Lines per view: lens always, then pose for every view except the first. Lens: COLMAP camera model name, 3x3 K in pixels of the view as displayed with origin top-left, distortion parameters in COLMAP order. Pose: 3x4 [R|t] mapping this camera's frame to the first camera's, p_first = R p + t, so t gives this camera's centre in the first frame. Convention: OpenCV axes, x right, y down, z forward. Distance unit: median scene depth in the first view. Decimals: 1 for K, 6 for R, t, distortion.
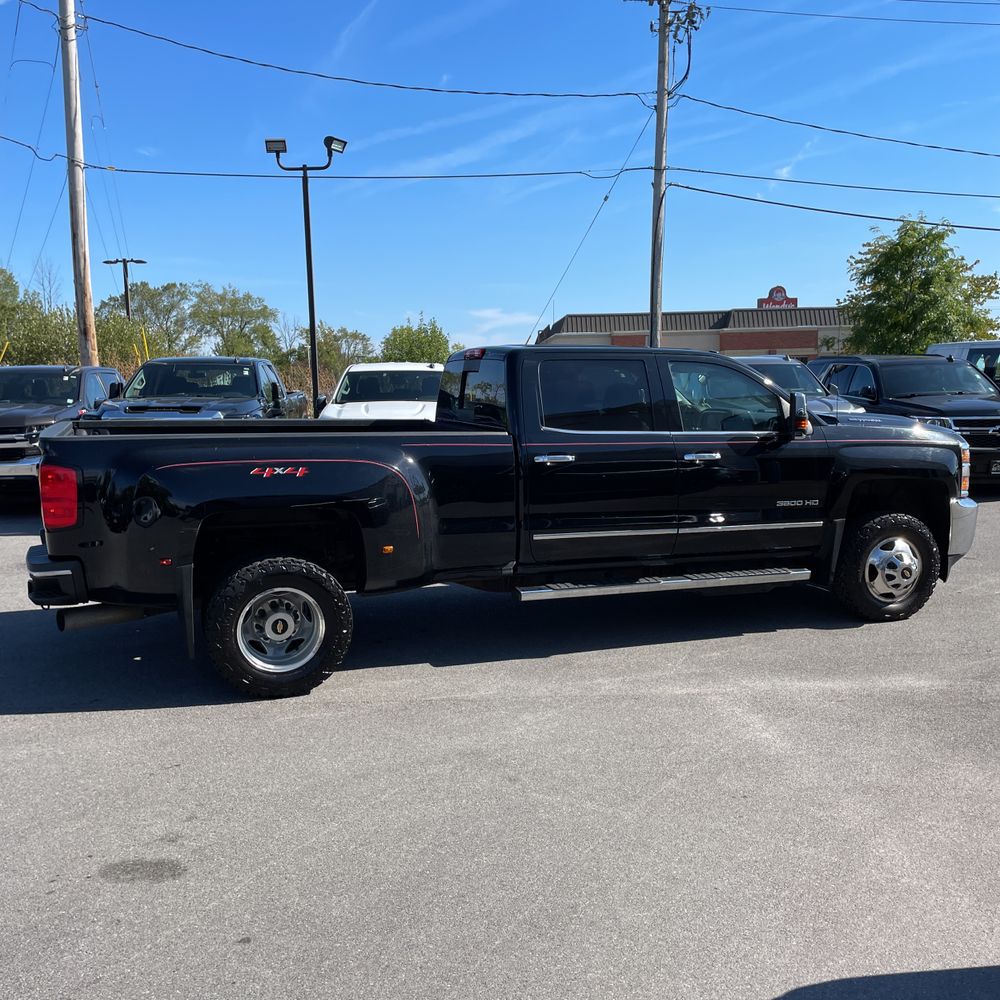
lens RADIAL K [[991.7, 0, 503.8], [0, 991.7, 490.0], [0, 0, 1]] dist [0.098192, -0.131536]
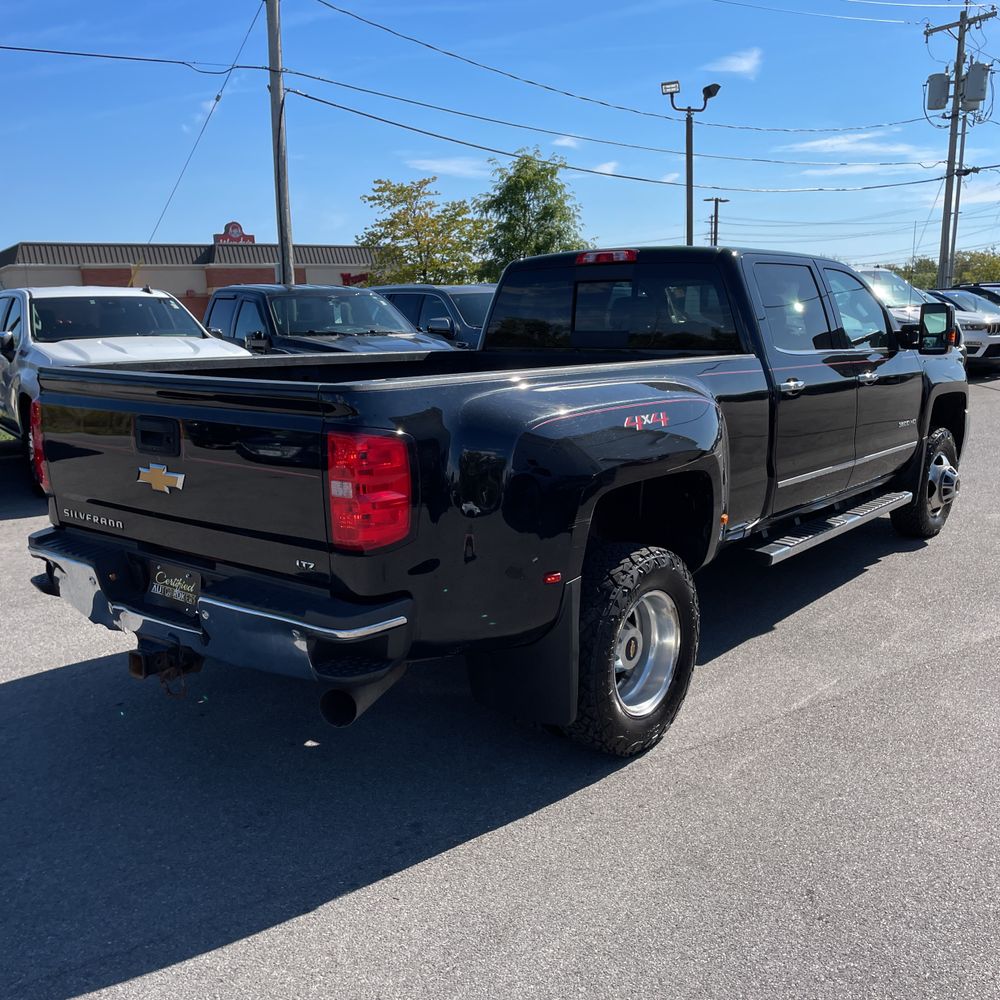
lens RADIAL K [[996.2, 0, 524.2], [0, 996.2, 499.8], [0, 0, 1]] dist [0.085310, -0.109498]
pose [[0.846264, -0.106964, 0.521916, -0.502411], [0.072191, 0.993625, 0.086585, -0.022721], [-0.527851, -0.035597, 0.848591, 0.368768]]
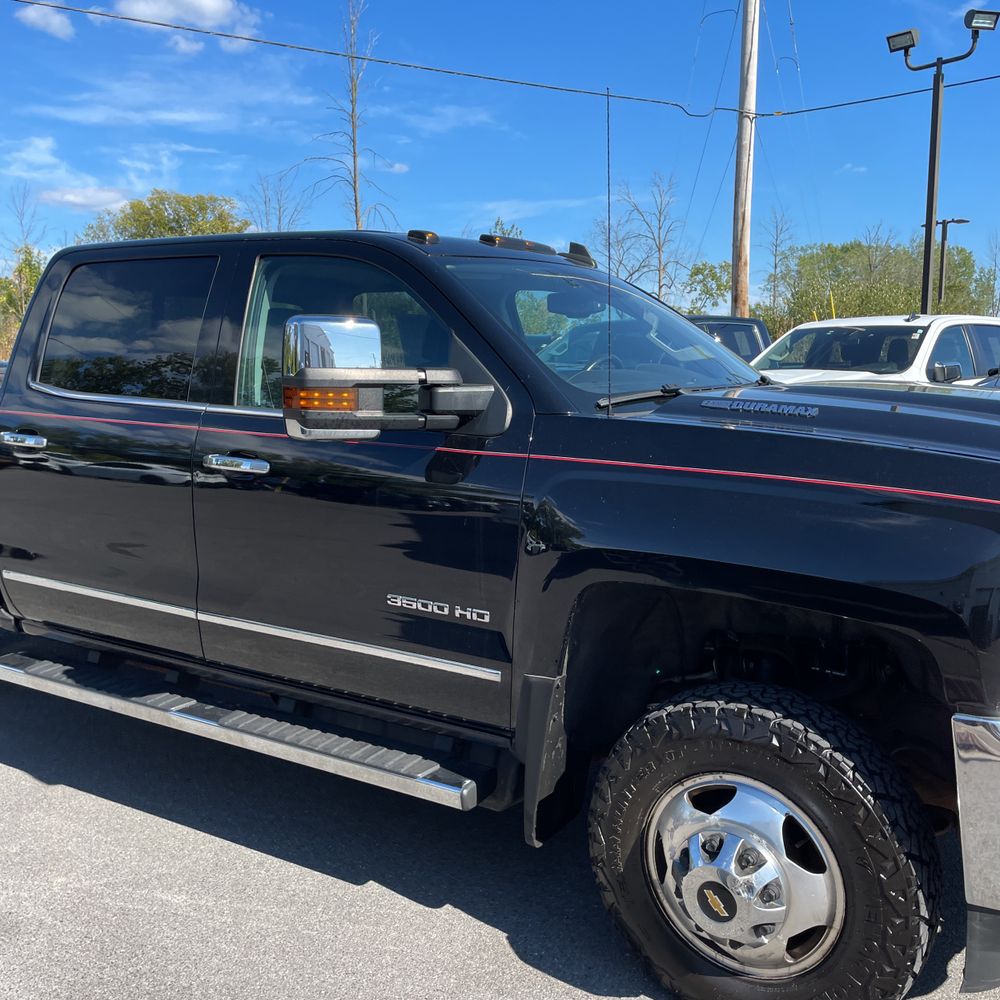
lens RADIAL K [[1003.8, 0, 525.2], [0, 1003.8, 498.9], [0, 0, 1]] dist [0.105977, -0.145168]
pose [[0.636665, 0.115119, -0.762499, 0.591657], [-0.095927, 0.992937, 0.069813, -0.057959], [0.765151, 0.028696, 0.643211, 0.748674]]
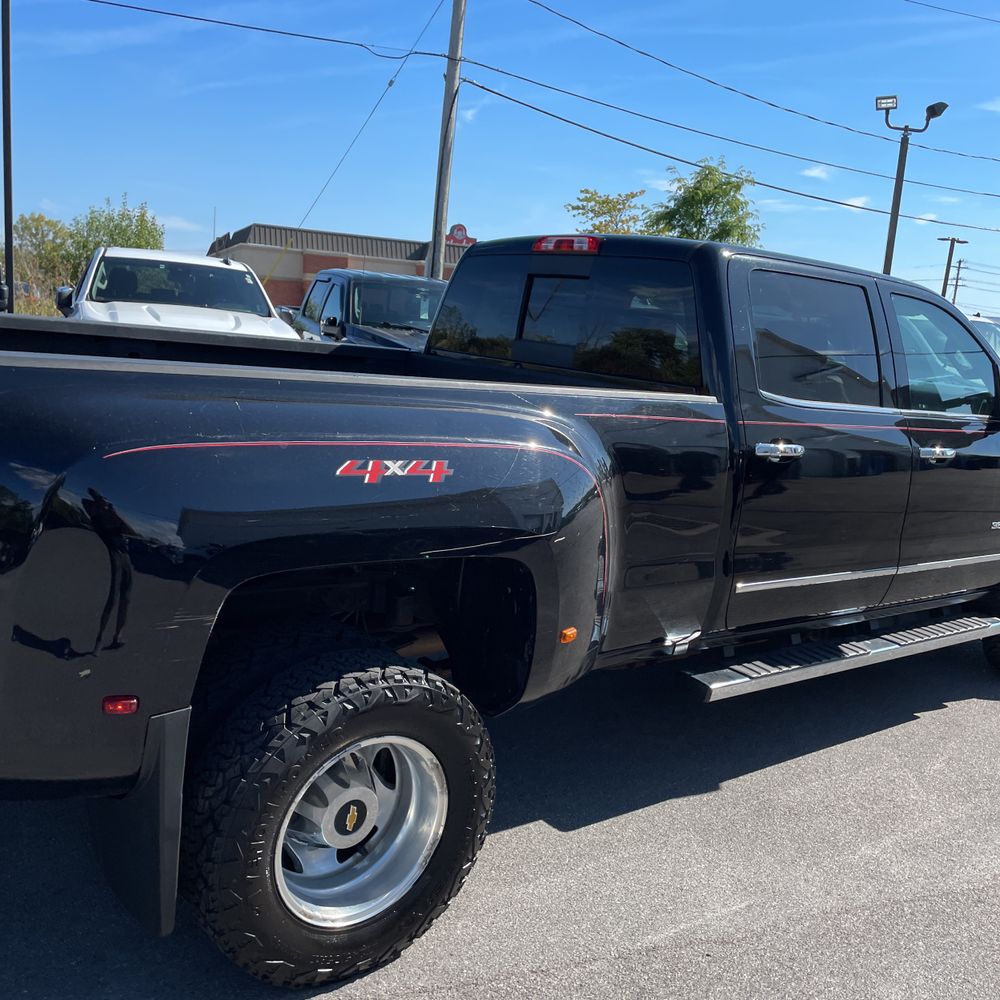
lens RADIAL K [[998.8, 0, 500.0], [0, 998.8, 500.0], [0, 0, 1]] dist [0.098632, -0.140324]
pose [[0.942242, 0.033867, 0.333218, -0.250616], [-0.060126, 0.995817, 0.068806, -0.029053], [-0.329493, -0.084867, 0.940336, 0.455949]]
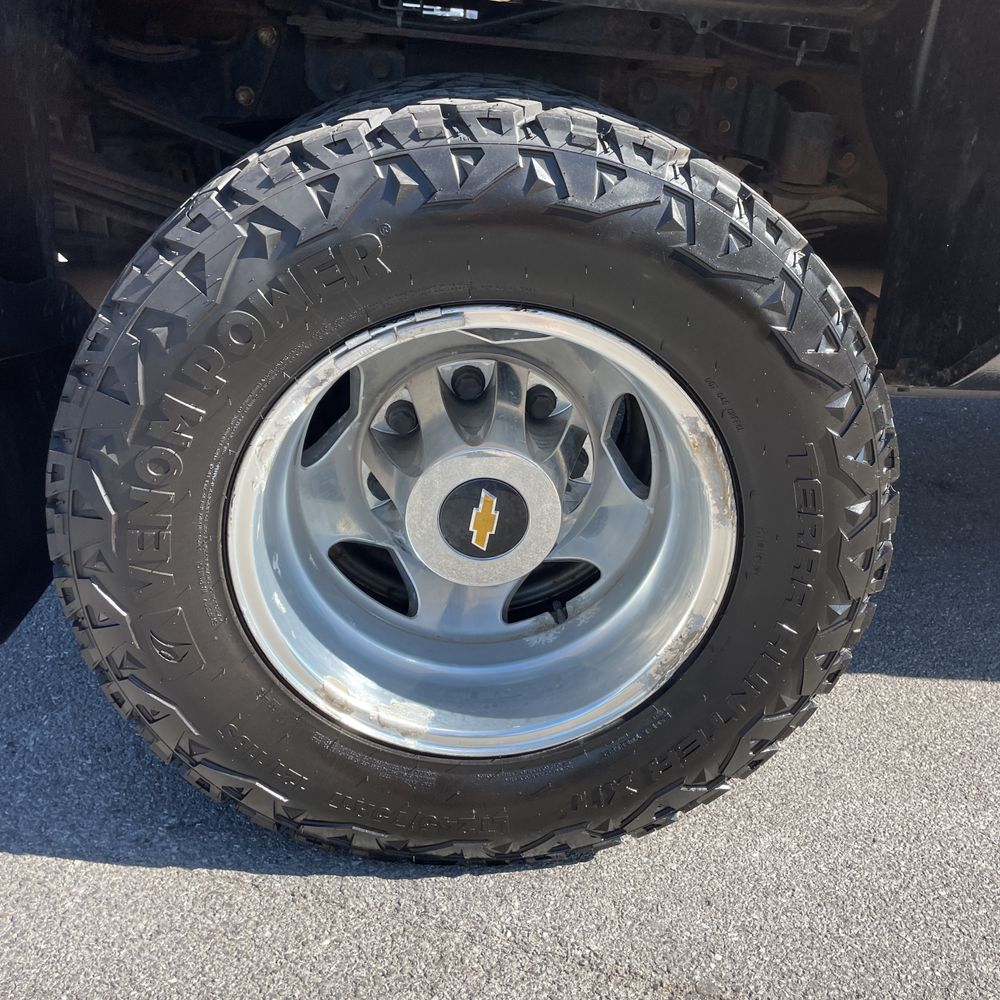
lens RADIAL K [[1003.8, 0, 525.2], [0, 1003.8, 498.9], [0, 0, 1]] dist [0.105977, -0.145168]
pose [[0.962341, 0.178148, -0.205336, -0.143483], [-0.109439, 0.945316, 0.307247, 0.060846], [0.248843, -0.273204, 0.929213, 0.662648]]
